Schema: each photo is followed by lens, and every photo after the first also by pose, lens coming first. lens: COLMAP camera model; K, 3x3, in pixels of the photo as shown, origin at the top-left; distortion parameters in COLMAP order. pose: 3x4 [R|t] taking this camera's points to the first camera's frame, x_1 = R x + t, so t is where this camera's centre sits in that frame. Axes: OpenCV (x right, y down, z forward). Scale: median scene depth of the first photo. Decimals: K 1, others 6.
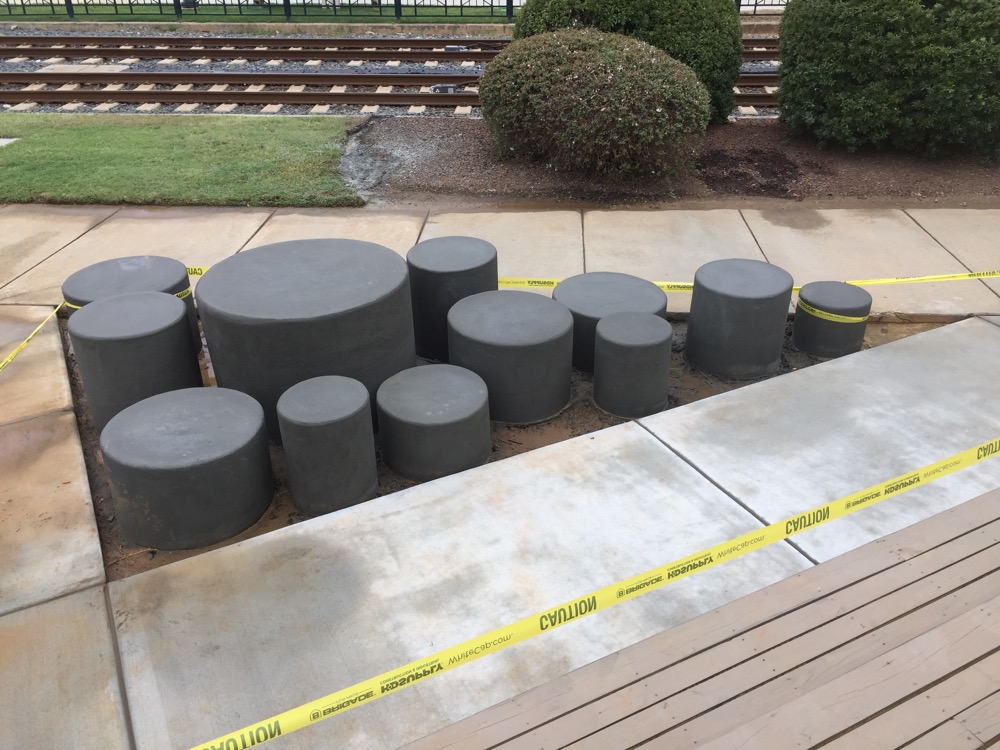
lens RADIAL K [[849.8, 0, 500.0], [0, 849.8, 375.0], [0, 0, 1]] dist [0.091120, -0.126345]
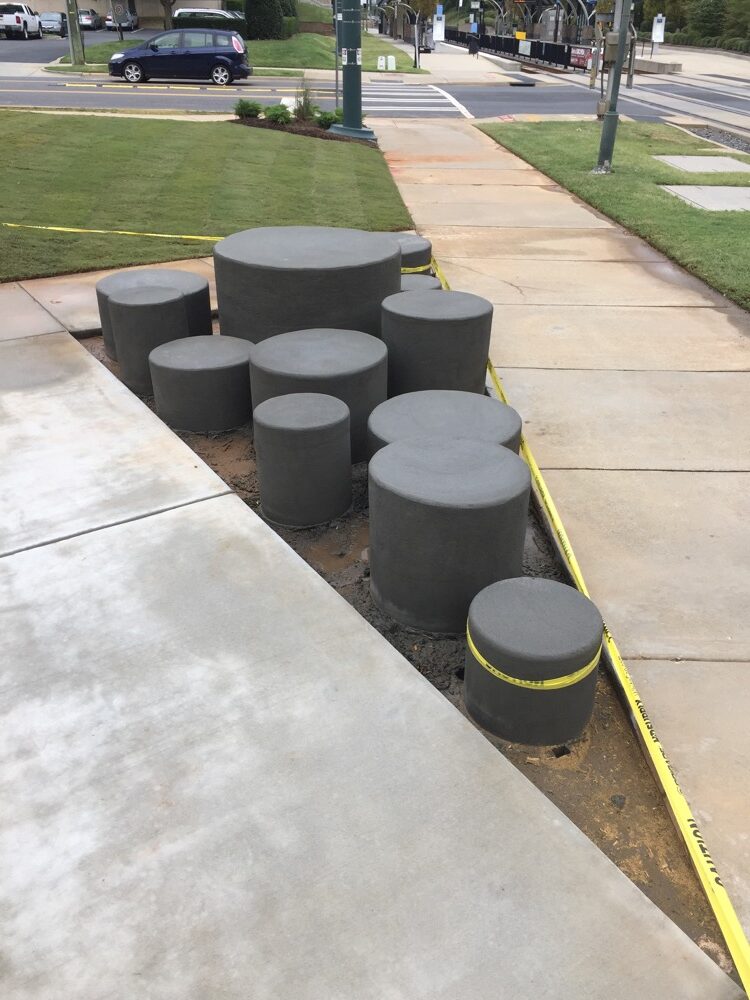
lens RADIAL K [[849.8, 0, 375.0], [0, 849.8, 500.0], [0, 0, 1]] dist [0.091120, -0.126345]
pose [[0.099633, 0.496865, -0.862090, 0.998688], [-0.505939, 0.771338, 0.386088, -0.372131], [0.856796, 0.397698, 0.328234, 0.944507]]
